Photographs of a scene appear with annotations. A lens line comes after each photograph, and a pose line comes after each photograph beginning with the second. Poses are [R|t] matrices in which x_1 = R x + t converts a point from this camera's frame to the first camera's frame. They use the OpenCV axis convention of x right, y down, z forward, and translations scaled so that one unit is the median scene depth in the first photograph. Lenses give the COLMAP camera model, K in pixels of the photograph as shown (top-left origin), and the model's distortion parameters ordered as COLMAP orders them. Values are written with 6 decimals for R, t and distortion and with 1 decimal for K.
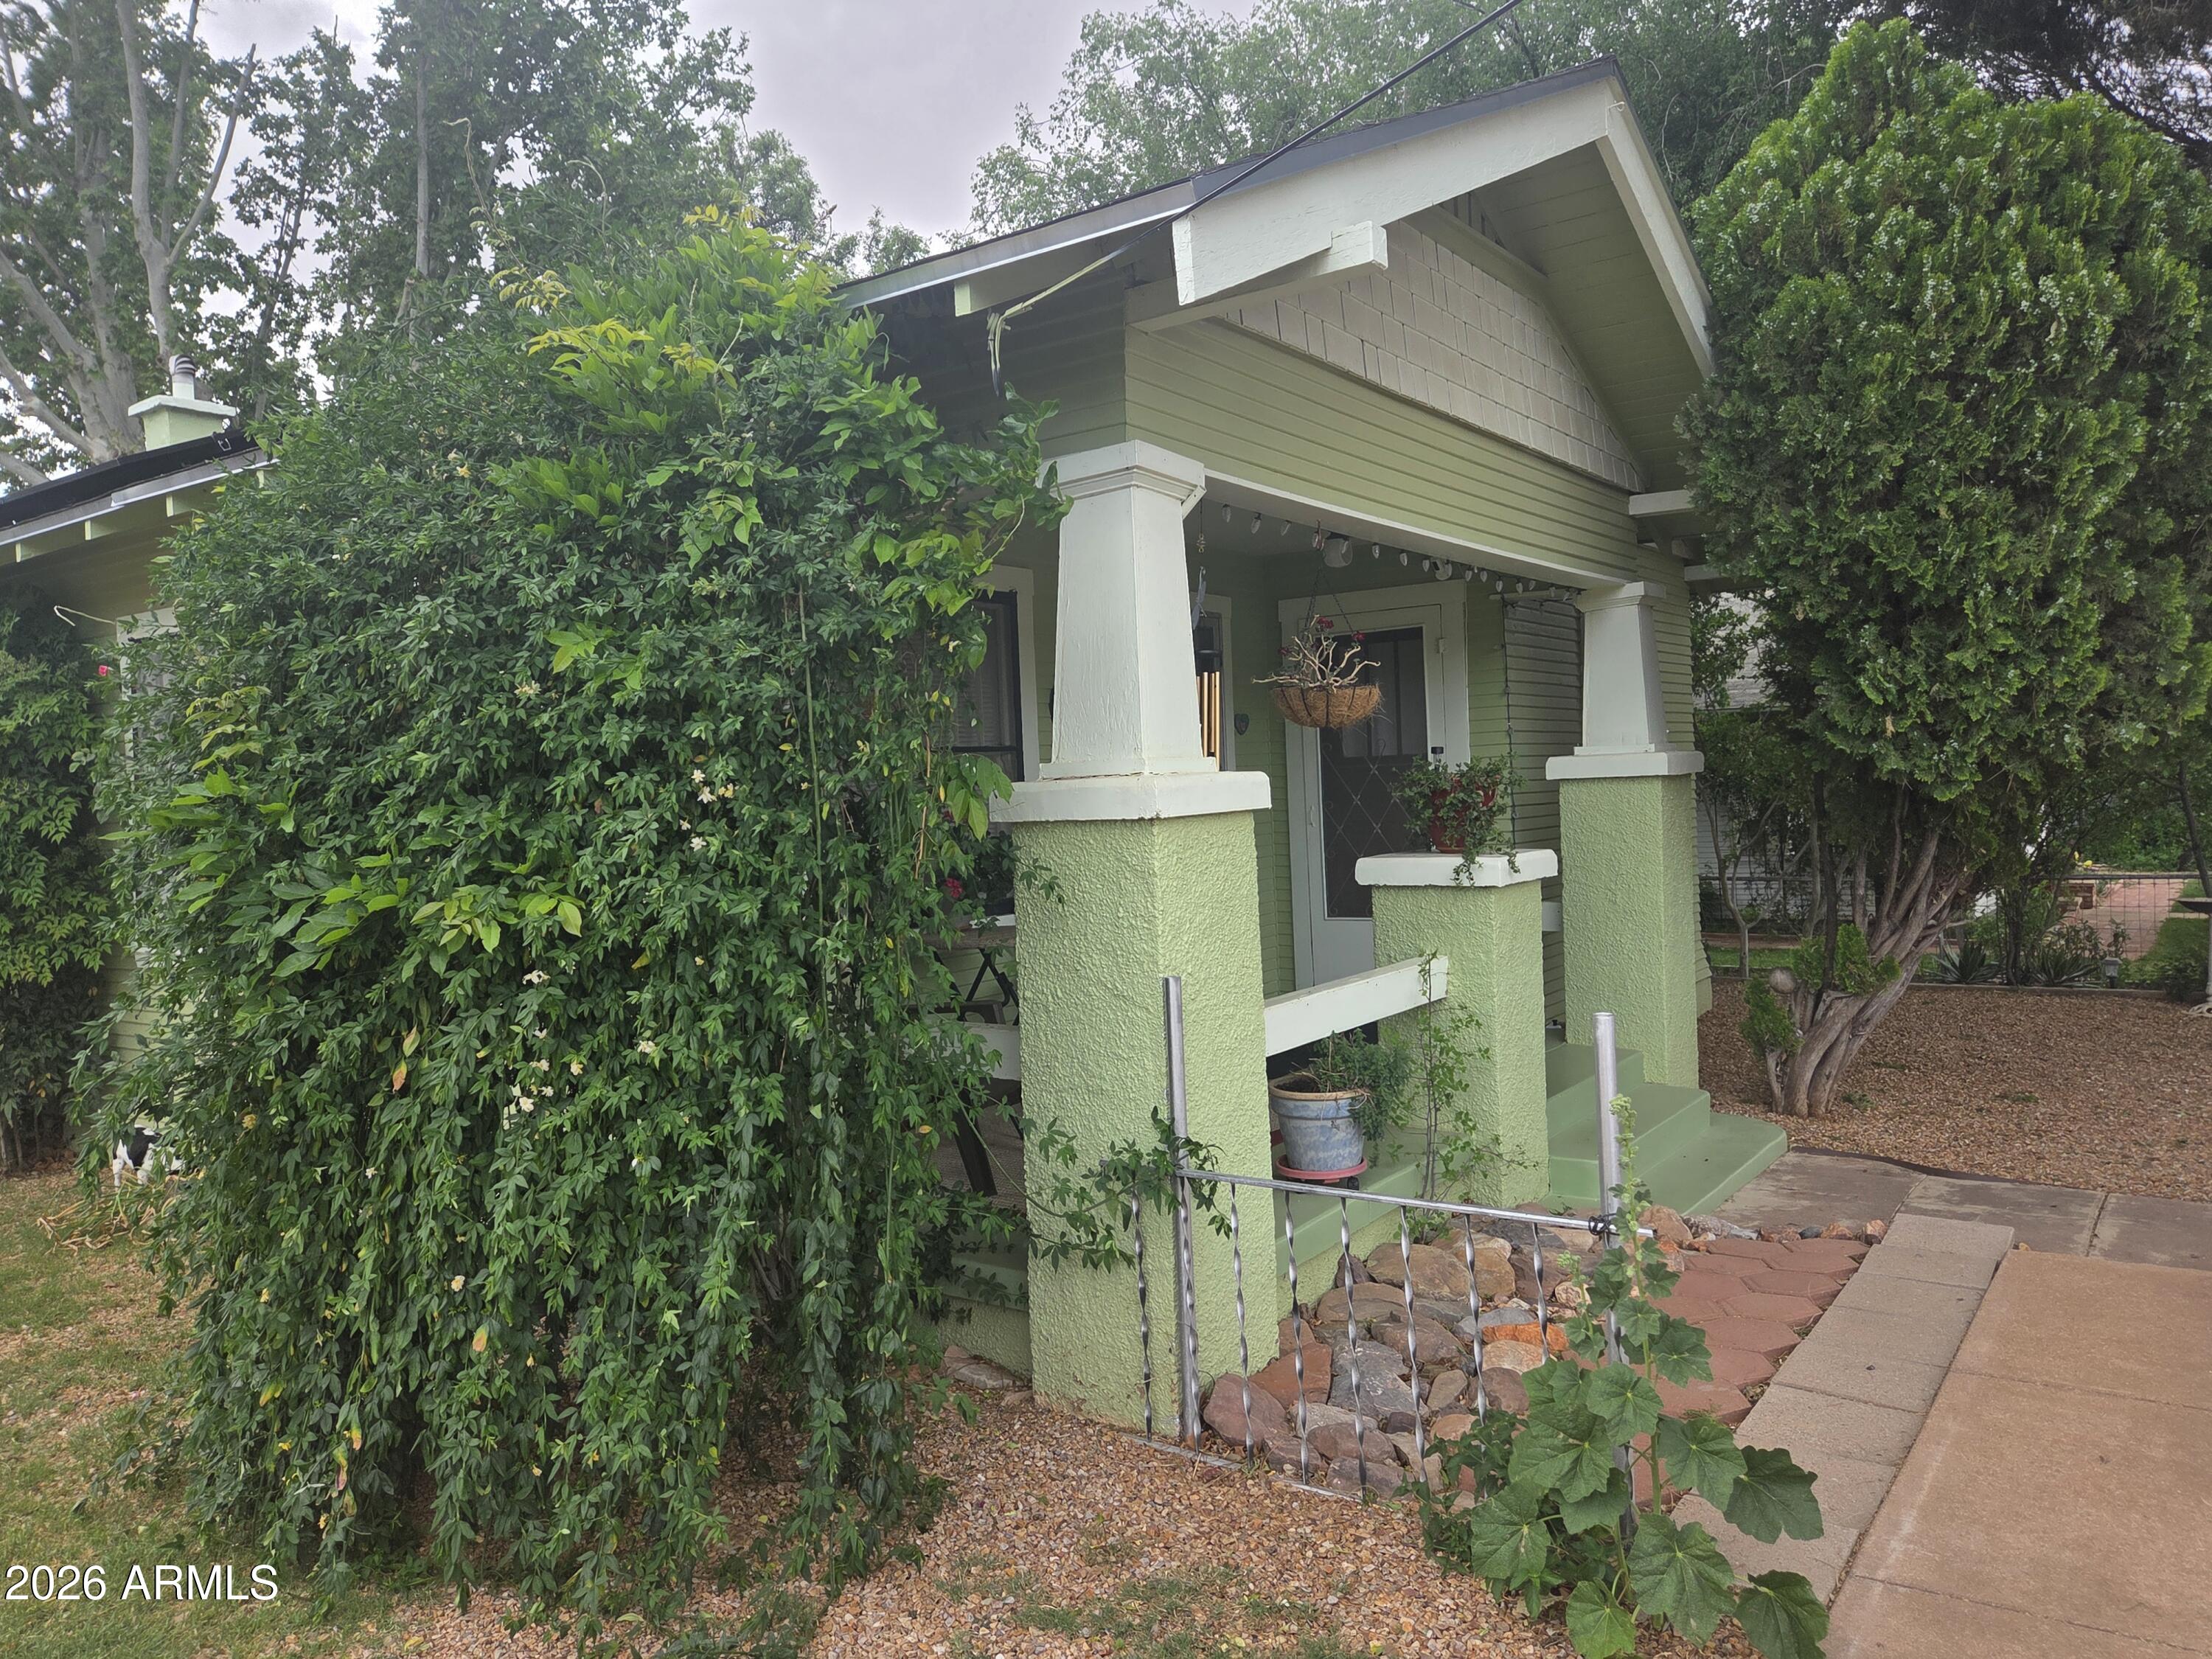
lens RADIAL K [[1552.1, 0, 1104.8], [0, 1552.1, 841.7], [0, 0, 1]] dist [0.057144, -0.016324]
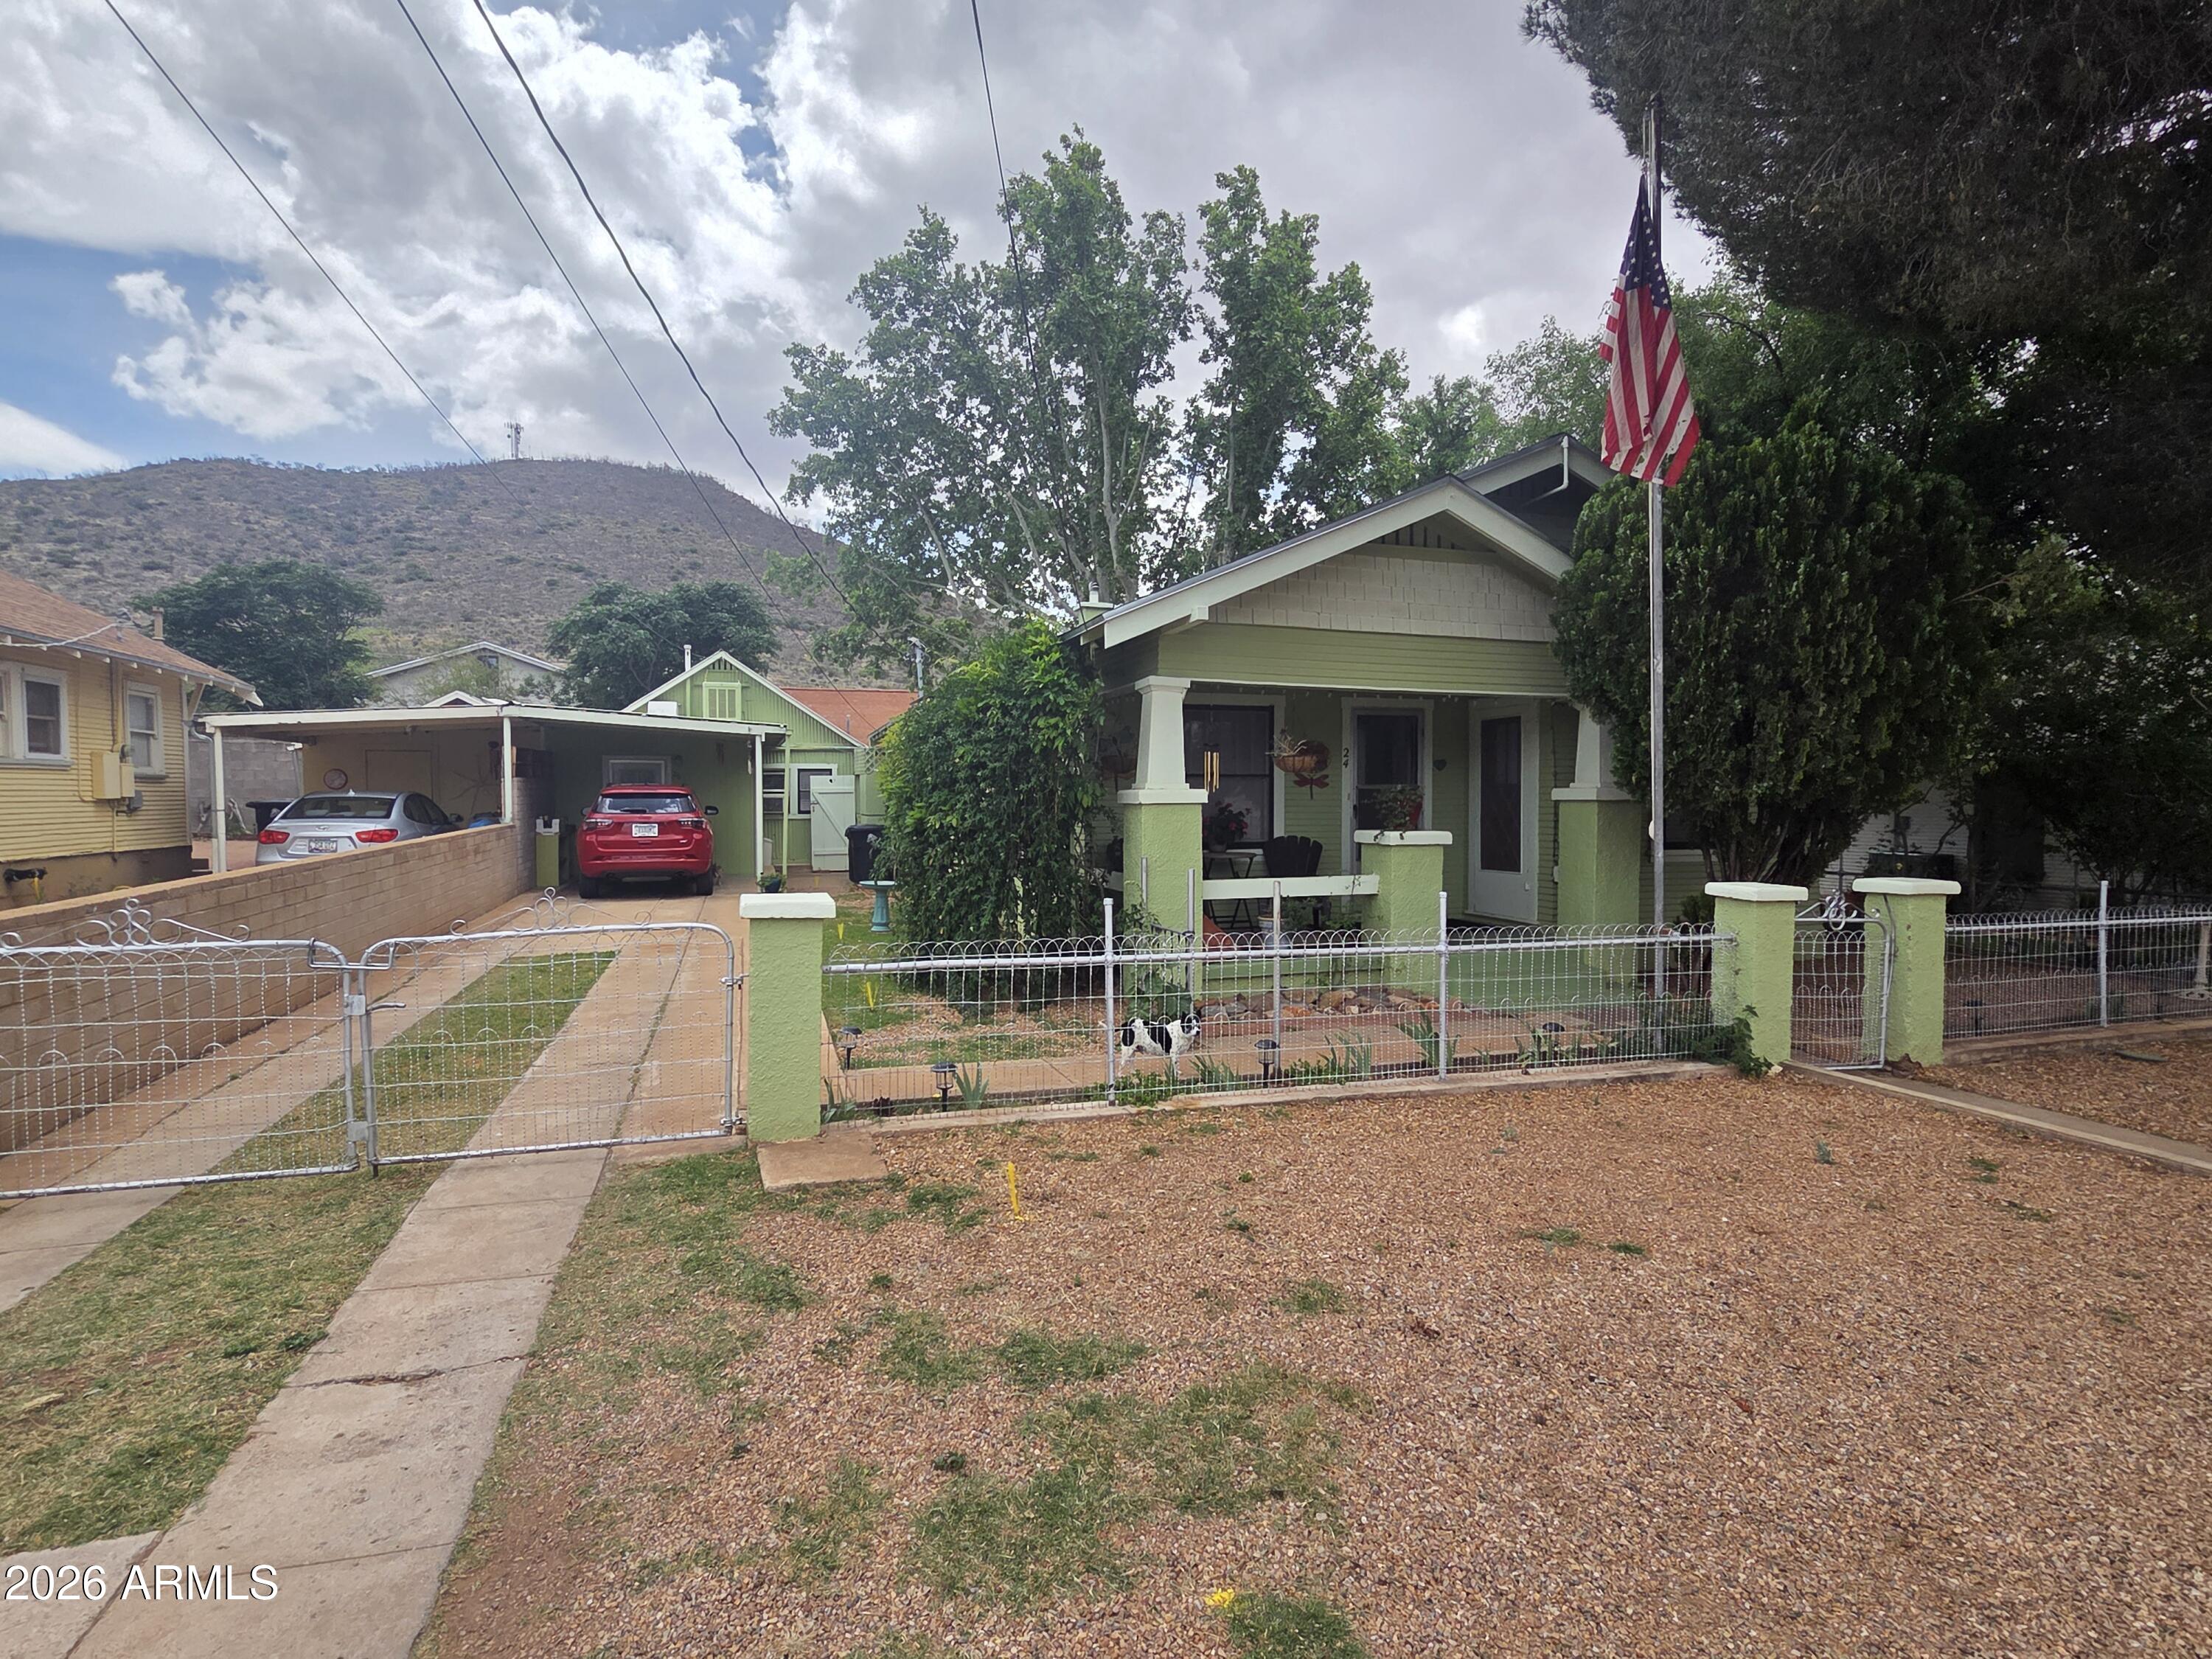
lens RADIAL K [[1130.4, 0, 1110.2], [0, 1130.4, 835.9], [0, 0, 1]] dist [-0.005680, -0.002114]
pose [[0.813374, 0.052143, -0.579399, 0.819801], [-0.050482, 0.998544, 0.018996, 0.005508], [0.579546, 0.013798, 0.814822, -0.530265]]
